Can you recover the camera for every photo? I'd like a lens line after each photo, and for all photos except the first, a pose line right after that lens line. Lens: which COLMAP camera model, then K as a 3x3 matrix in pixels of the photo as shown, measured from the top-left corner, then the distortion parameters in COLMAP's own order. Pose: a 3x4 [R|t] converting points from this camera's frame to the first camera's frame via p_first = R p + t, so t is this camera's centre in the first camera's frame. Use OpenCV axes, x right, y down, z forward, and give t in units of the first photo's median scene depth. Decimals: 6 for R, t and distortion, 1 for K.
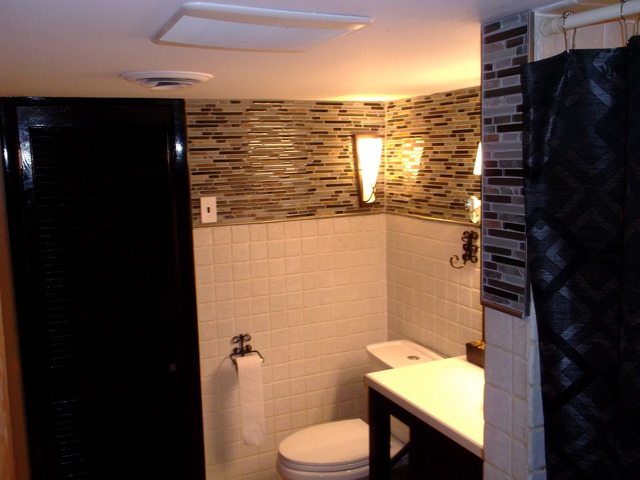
lens RADIAL K [[633.6, 0, 312.4], [0, 633.6, 238.2], [0, 0, 1]] dist [0.002429, 0.026452]
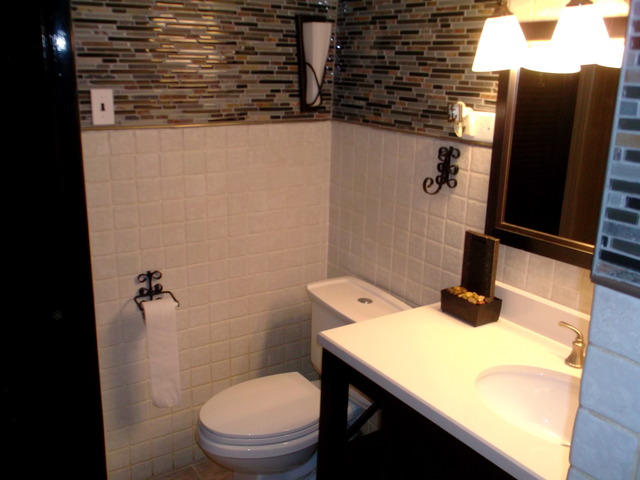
lens RADIAL K [[633.6, 0, 312.4], [0, 633.6, 238.2], [0, 0, 1]] dist [0.002429, 0.026452]
pose [[0.988243, 0.008287, 0.152668, -0.033047], [-0.029761, 0.989856, 0.138922, -0.003088], [-0.149968, -0.141832, 0.978465, 0.211978]]
